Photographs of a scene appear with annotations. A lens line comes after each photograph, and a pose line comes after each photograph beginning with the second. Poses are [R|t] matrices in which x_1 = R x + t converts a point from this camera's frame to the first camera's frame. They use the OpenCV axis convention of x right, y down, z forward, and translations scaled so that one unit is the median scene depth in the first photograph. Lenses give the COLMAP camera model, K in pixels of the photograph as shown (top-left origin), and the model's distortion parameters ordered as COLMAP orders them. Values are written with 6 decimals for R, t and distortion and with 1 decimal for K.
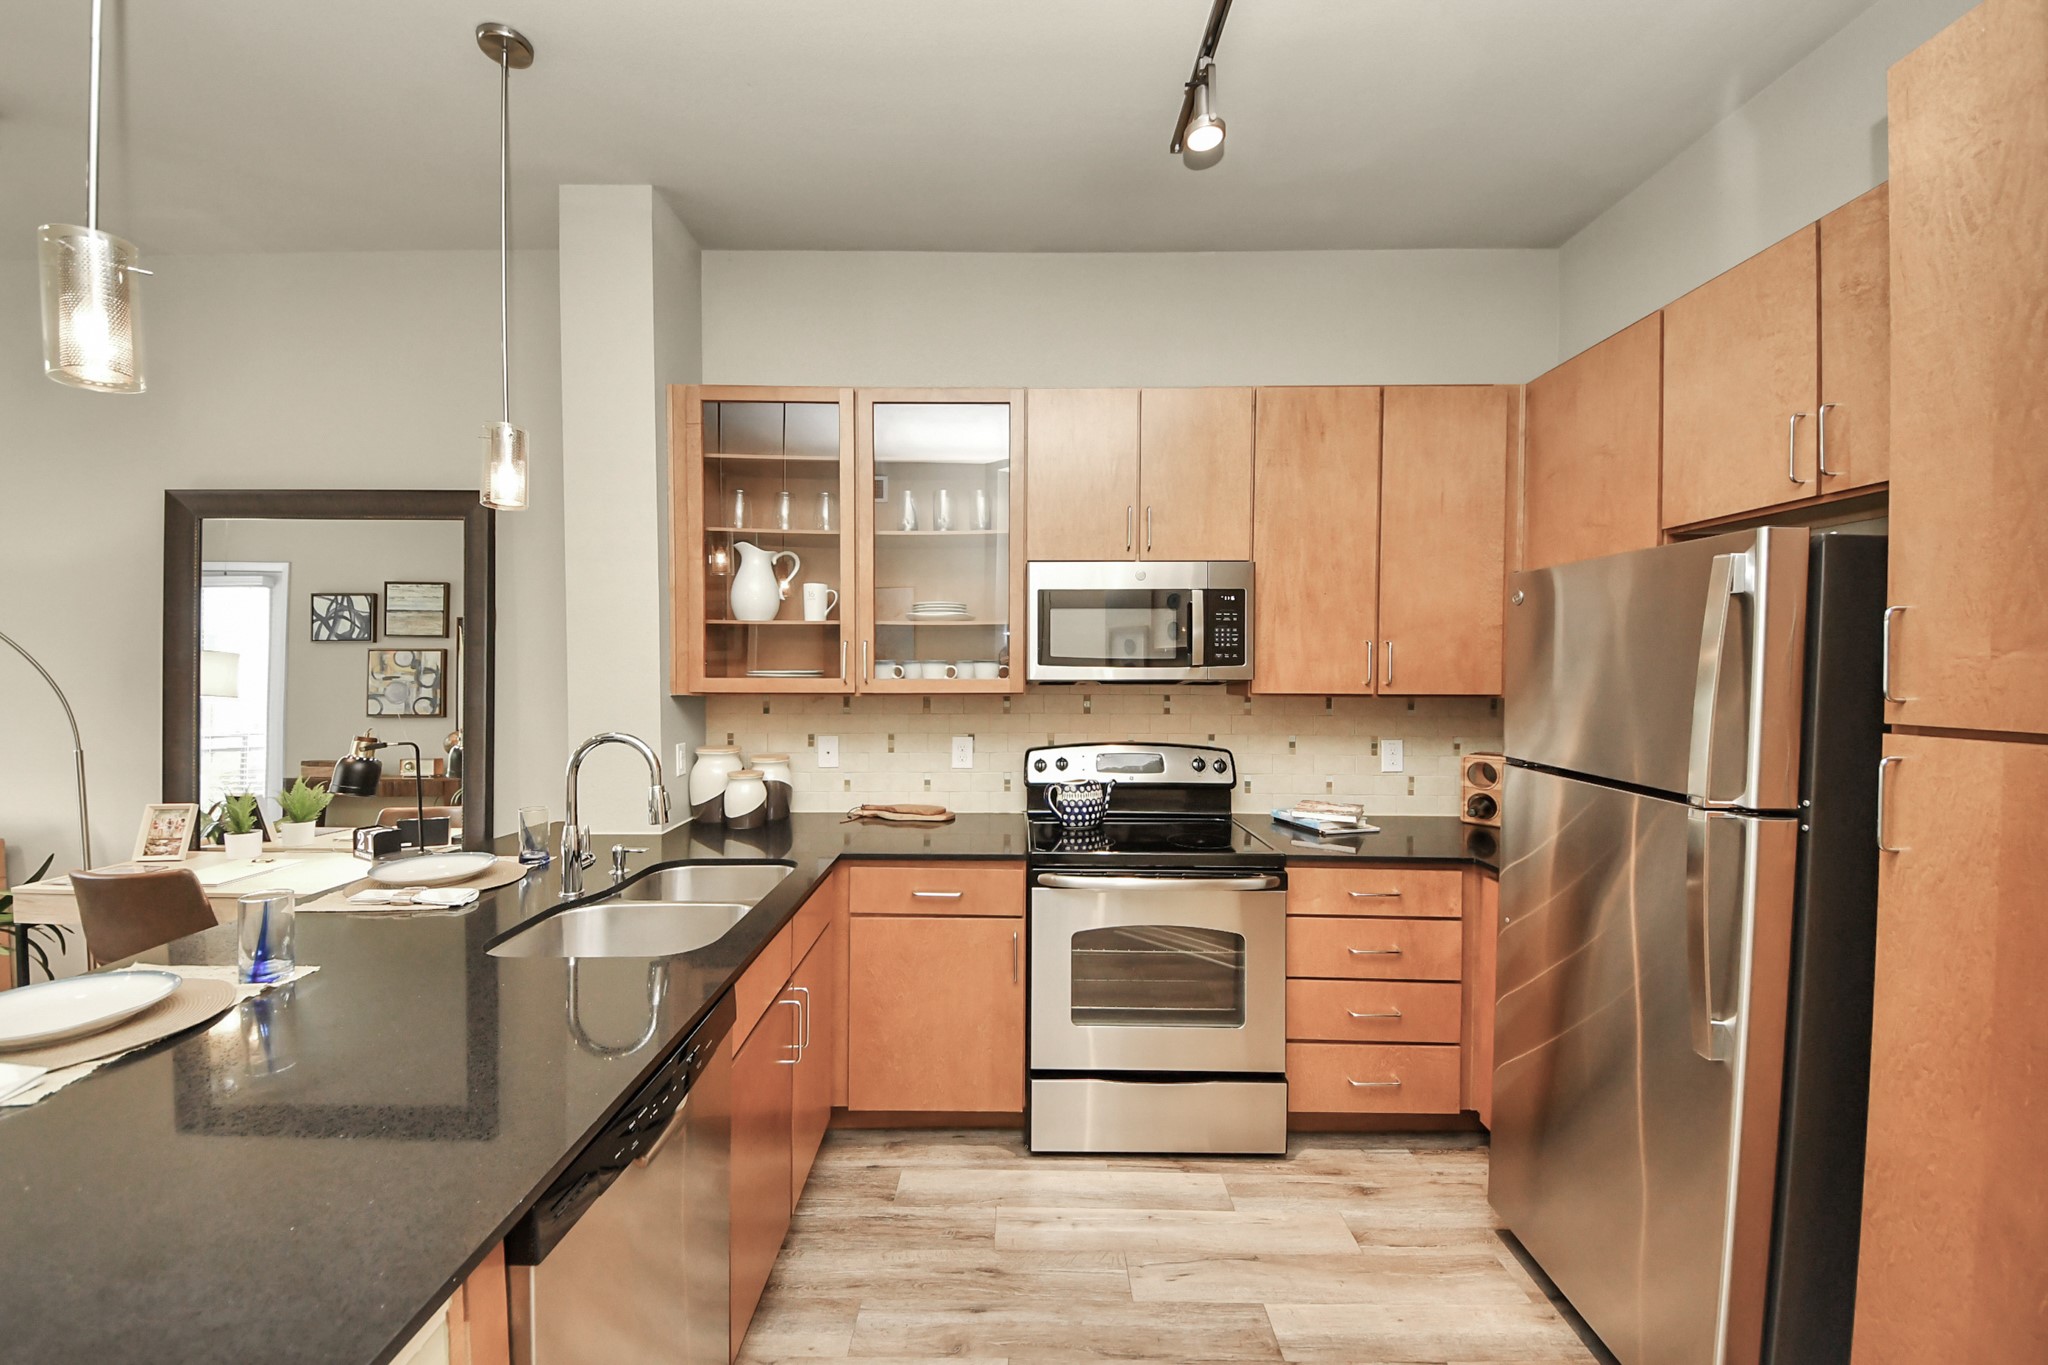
lens RADIAL K [[747.1, 0, 1024.0], [0, 747.1, 682.5], [0, 0, 1]] dist [0.040666, -0.014669]
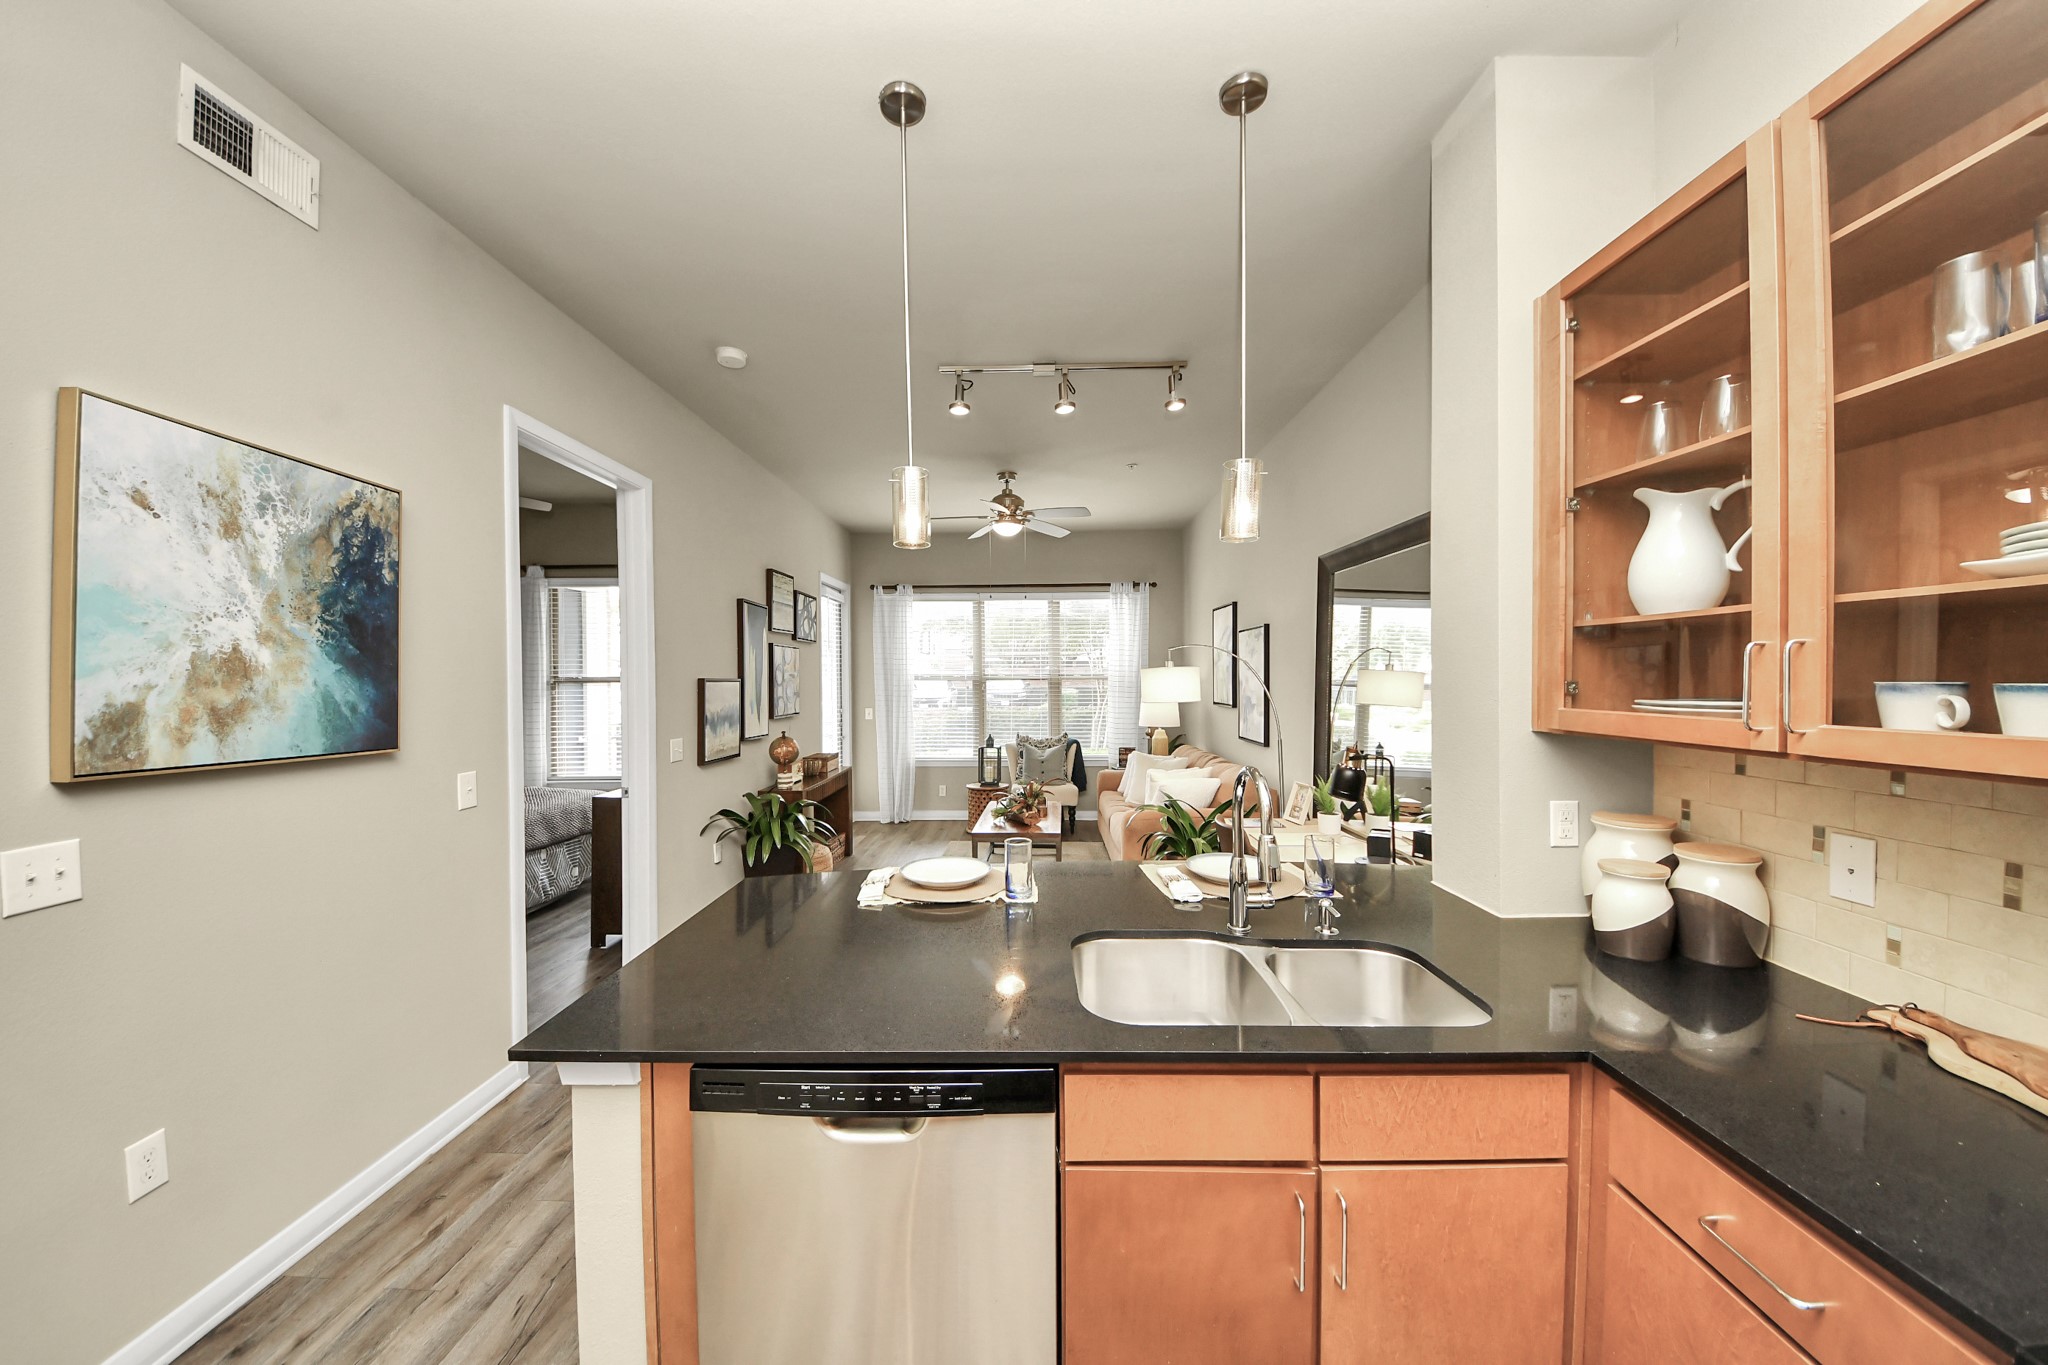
lens RADIAL K [[747.1, 0, 1024.0], [0, 747.1, 682.5], [0, 0, 1]] dist [0.040666, -0.014669]
pose [[0.003575, 0.005840, -0.999977, 0.274884], [-0.015785, 0.999859, 0.005783, -0.026545], [0.999869, 0.015764, 0.003667, 0.541108]]
